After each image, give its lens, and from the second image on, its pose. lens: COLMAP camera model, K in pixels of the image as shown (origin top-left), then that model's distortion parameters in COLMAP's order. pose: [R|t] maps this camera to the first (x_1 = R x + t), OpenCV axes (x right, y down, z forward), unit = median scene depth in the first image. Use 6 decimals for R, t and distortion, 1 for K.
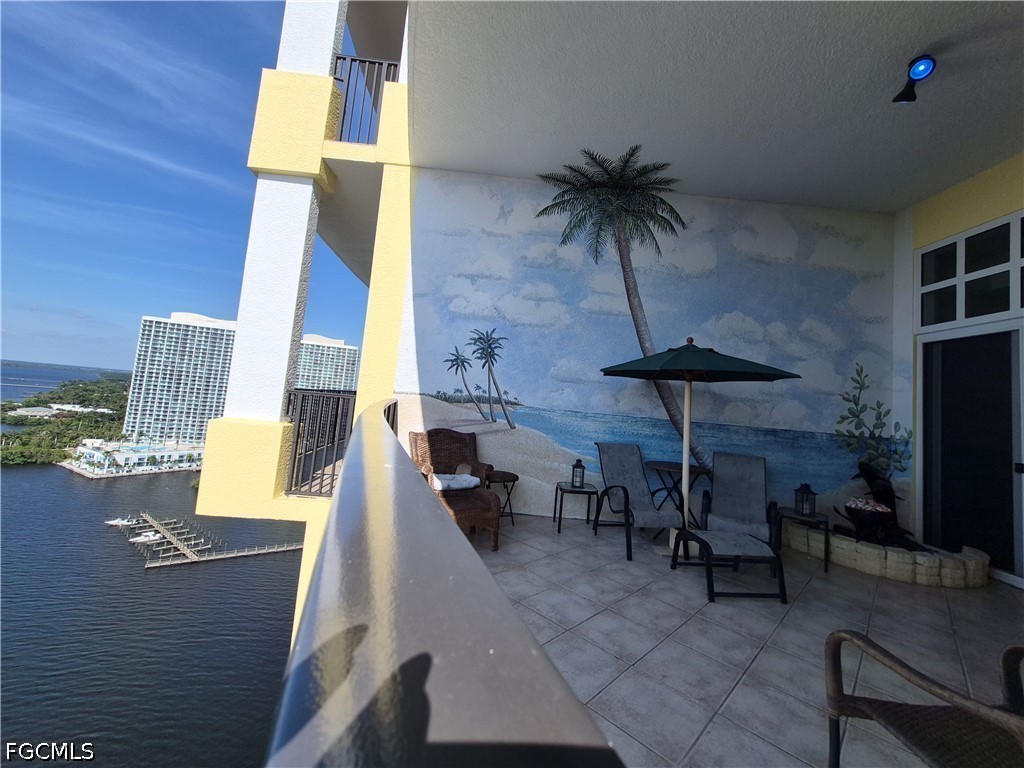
lens RADIAL K [[400.2, 0, 529.4], [0, 400.2, 371.5], [0, 0, 1]] dist [0.001346, 0.003409]
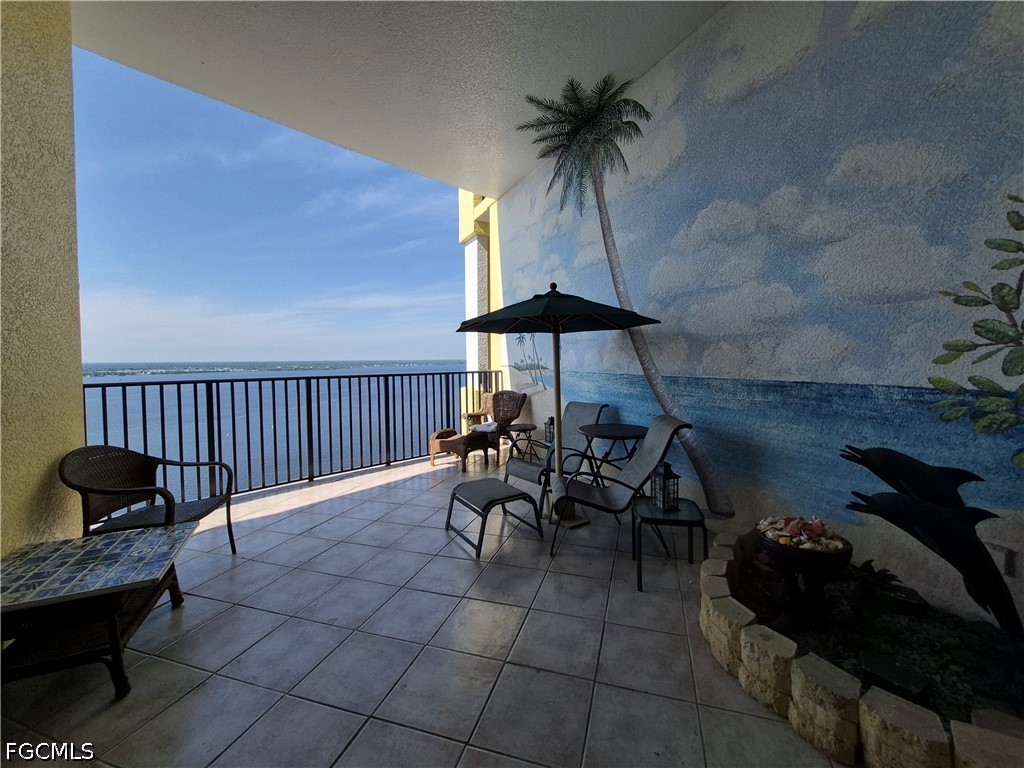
lens RADIAL K [[400.2, 0, 529.4], [0, 400.2, 371.5], [0, 0, 1]] dist [0.001346, 0.003409]
pose [[0.449624, -0.059557, -0.891230, 0.954662], [0.115609, 0.993262, -0.008051, 0.092686], [0.885705, -0.099415, 0.453480, 0.430251]]
